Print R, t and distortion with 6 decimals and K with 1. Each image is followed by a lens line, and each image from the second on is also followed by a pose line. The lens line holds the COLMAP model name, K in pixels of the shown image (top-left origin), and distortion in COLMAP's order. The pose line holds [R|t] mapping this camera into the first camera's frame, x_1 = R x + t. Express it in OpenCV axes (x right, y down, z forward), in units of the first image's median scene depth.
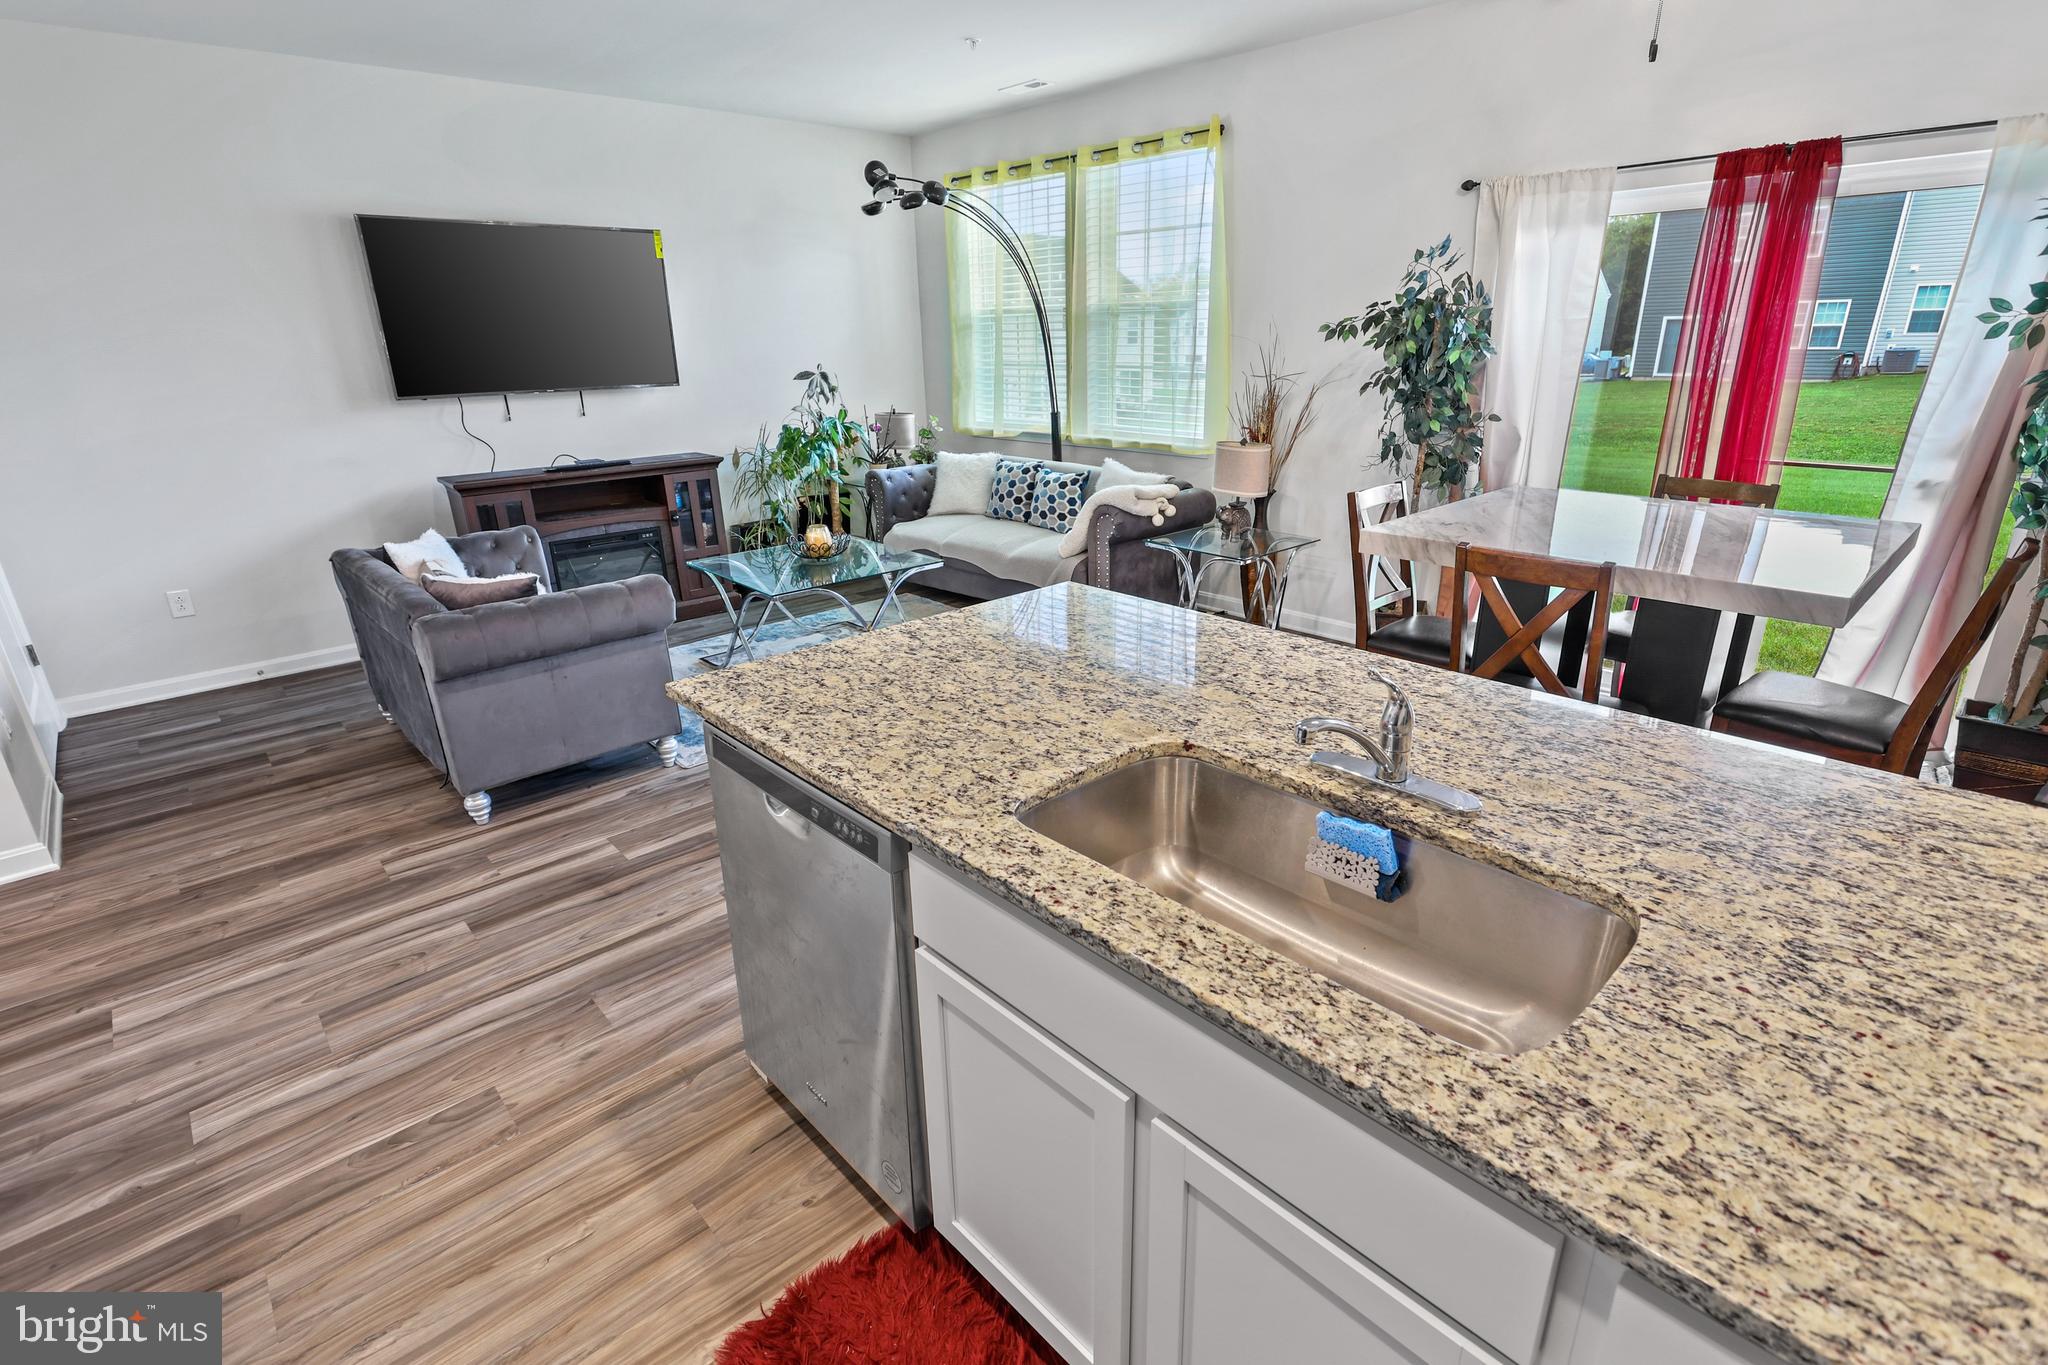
lens RADIAL K [[971.6, 0, 1021.9], [0, 971.6, 671.2], [0, 0, 1]] dist [0.000052, 0.000115]
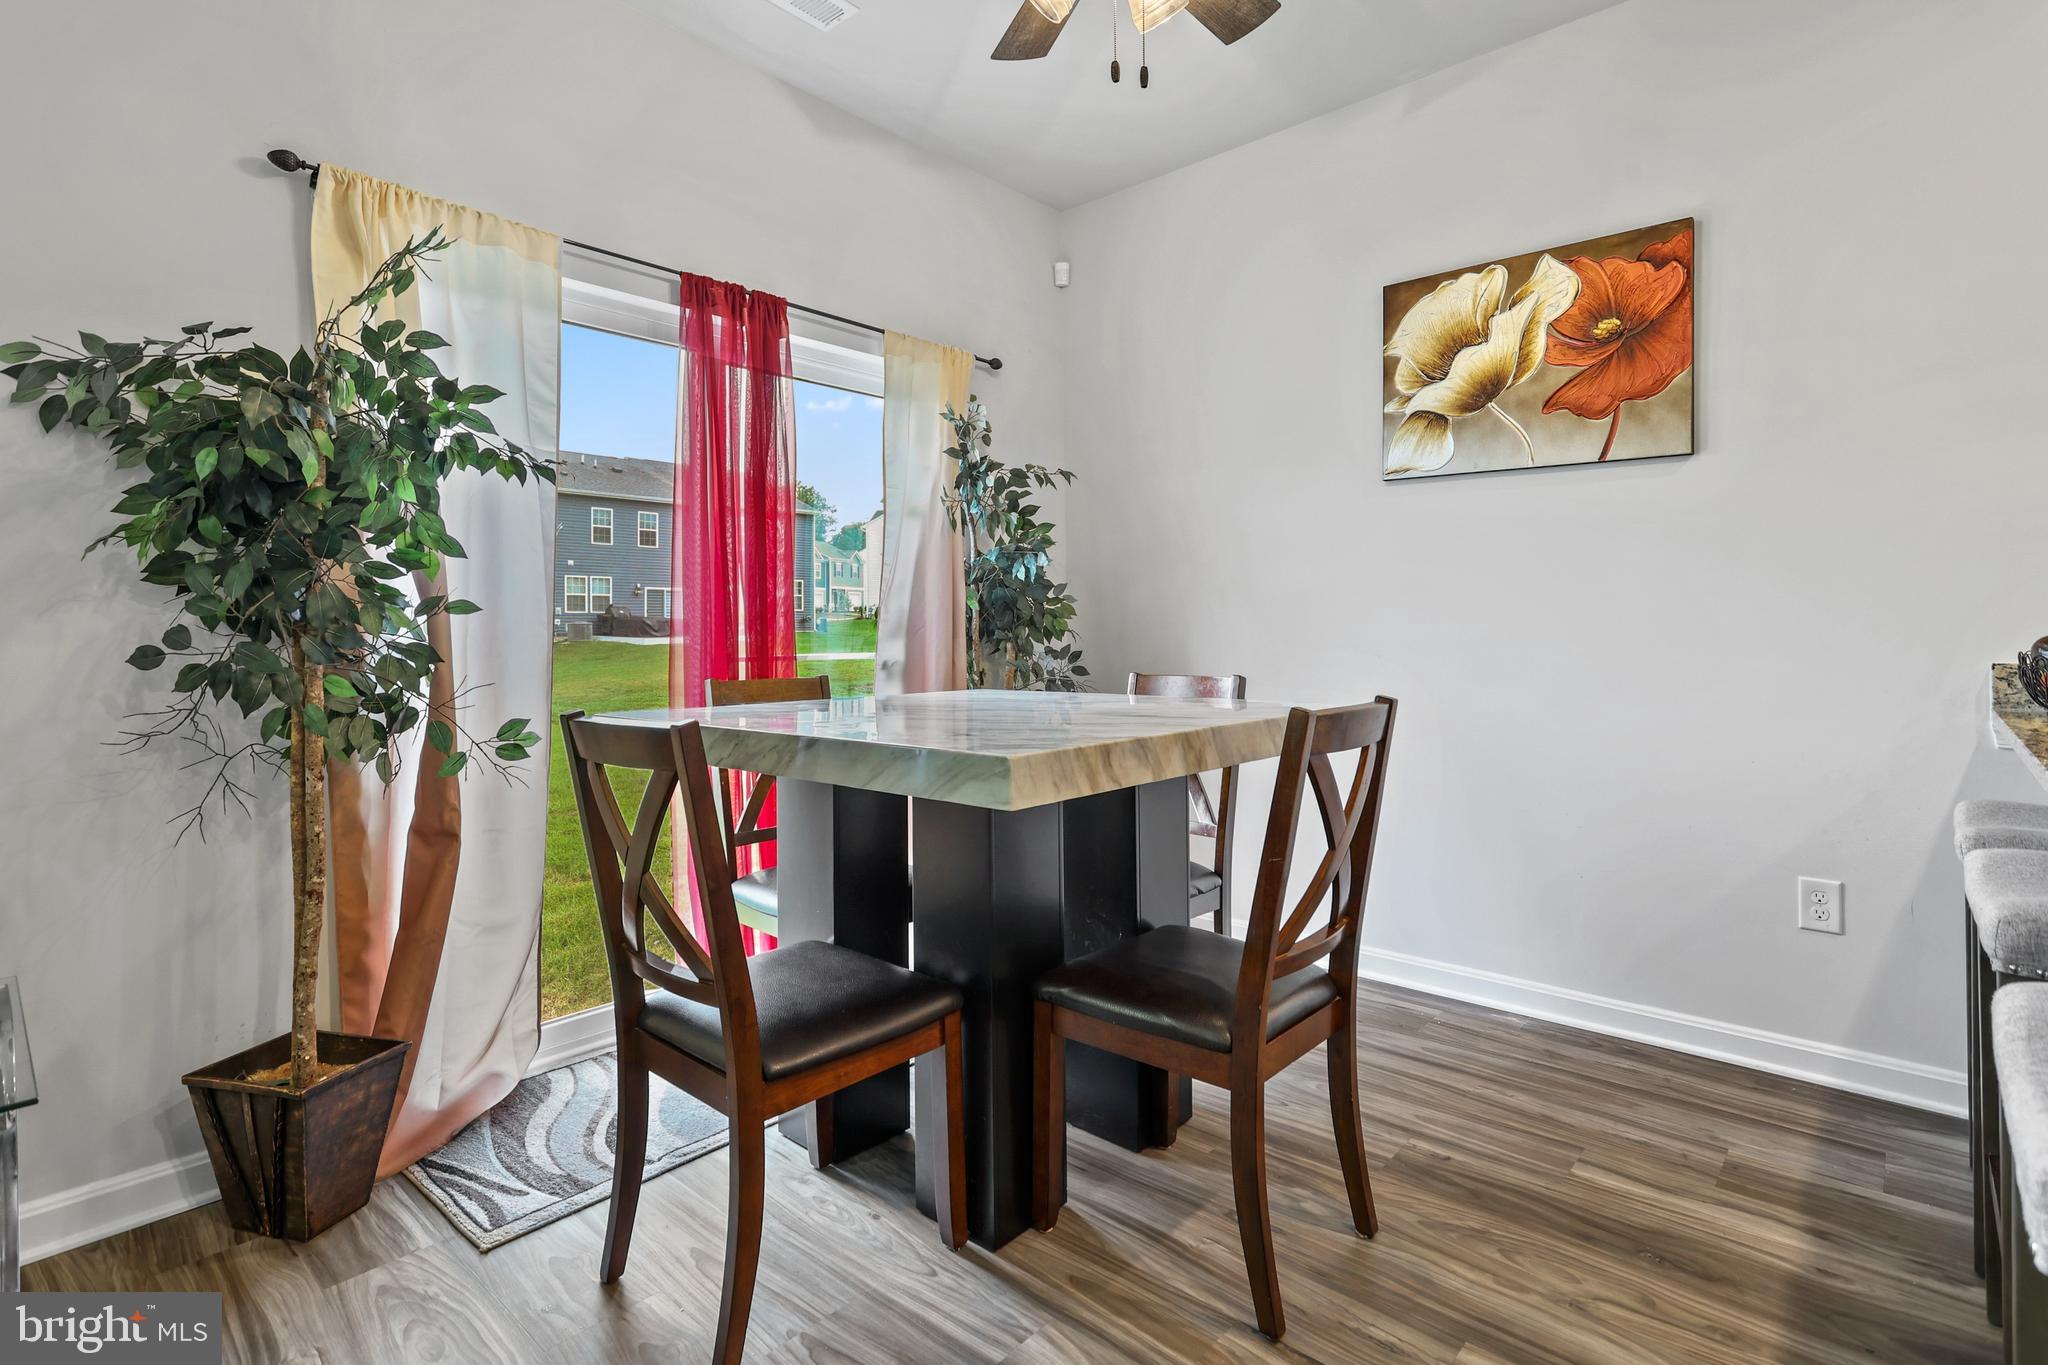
lens RADIAL K [[992.3, 0, 1017.6], [0, 992.3, 619.4], [0, 0, 1]] dist [-0.002028, 0.000896]
pose [[-0.096876, 0.035516, 0.994663, -0.064740], [0.339590, 0.940573, -0.000510, -0.145523], [-0.935571, 0.337728, -0.103180, 0.738779]]
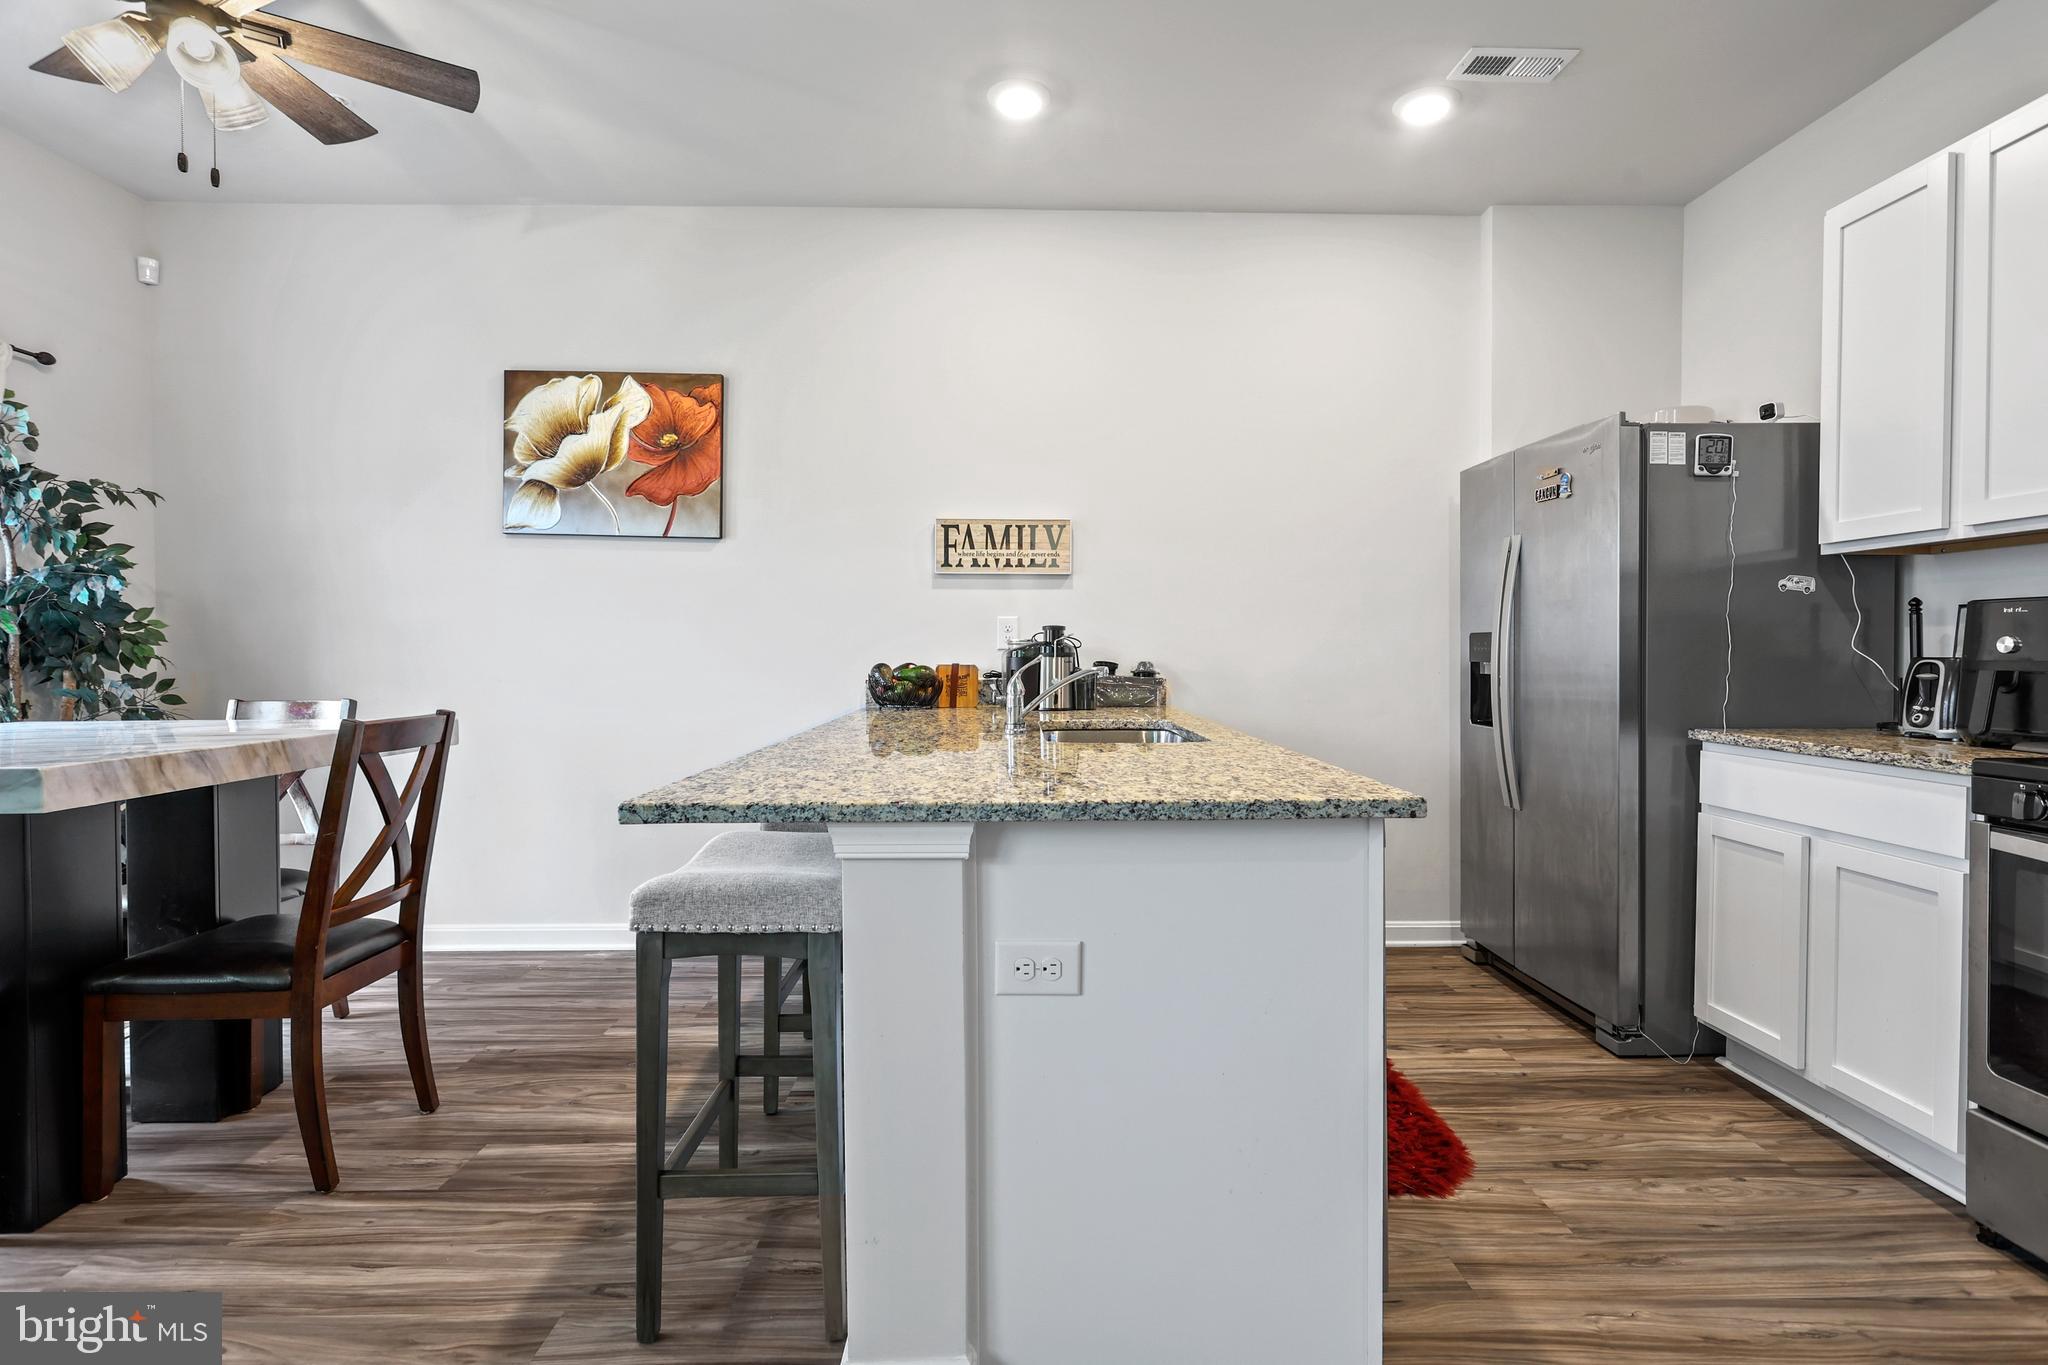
lens RADIAL K [[977.1, 0, 1029.8], [0, 977.1, 664.7], [0, 0, 1]] dist [-0.000958, 0.000513]
pose [[-0.752290, 0.015319, 0.658654, -0.278461], [0.236339, 0.939466, 0.248088, -0.145677], [-0.614983, 0.342300, -0.710371, 0.742504]]
